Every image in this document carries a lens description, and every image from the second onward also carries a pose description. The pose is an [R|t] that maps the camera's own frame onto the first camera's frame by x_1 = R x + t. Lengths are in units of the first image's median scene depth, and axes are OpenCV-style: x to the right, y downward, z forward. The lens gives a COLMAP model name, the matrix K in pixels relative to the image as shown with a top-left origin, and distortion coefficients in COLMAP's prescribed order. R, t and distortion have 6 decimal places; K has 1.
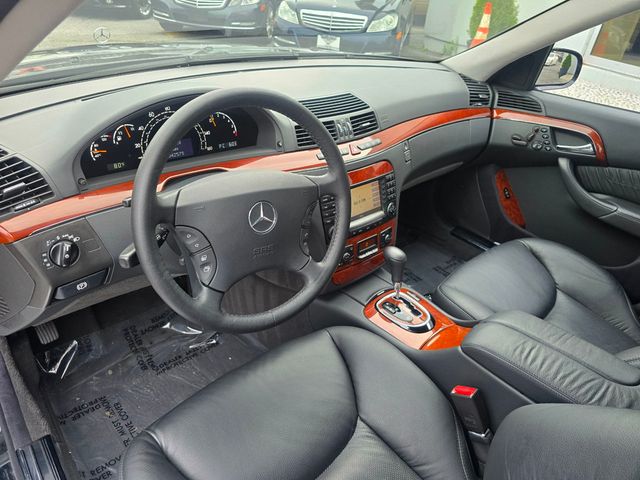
lens RADIAL K [[424.0, 0, 319.5], [0, 424.0, 253.4], [0, 0, 1]] dist [0.072852, -0.063072]
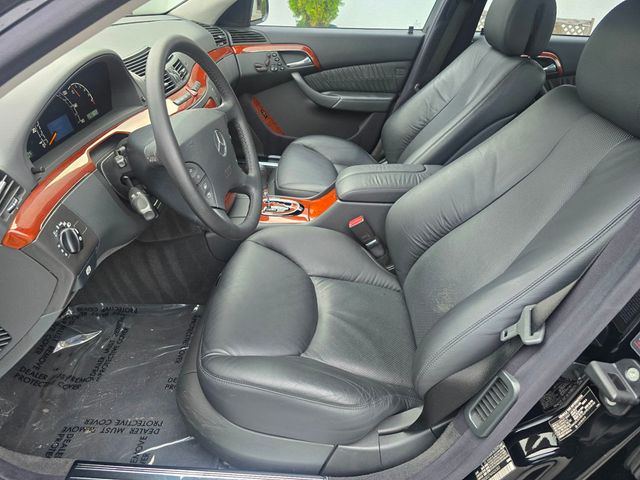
lens RADIAL K [[424.0, 0, 319.5], [0, 424.0, 253.4], [0, 0, 1]] dist [0.072852, -0.063072]
pose [[0.687009, -0.455890, 0.565847, -0.563089], [0.412706, 0.885723, 0.212531, 0.039227], [-0.598074, 0.087518, 0.796648, -0.096971]]
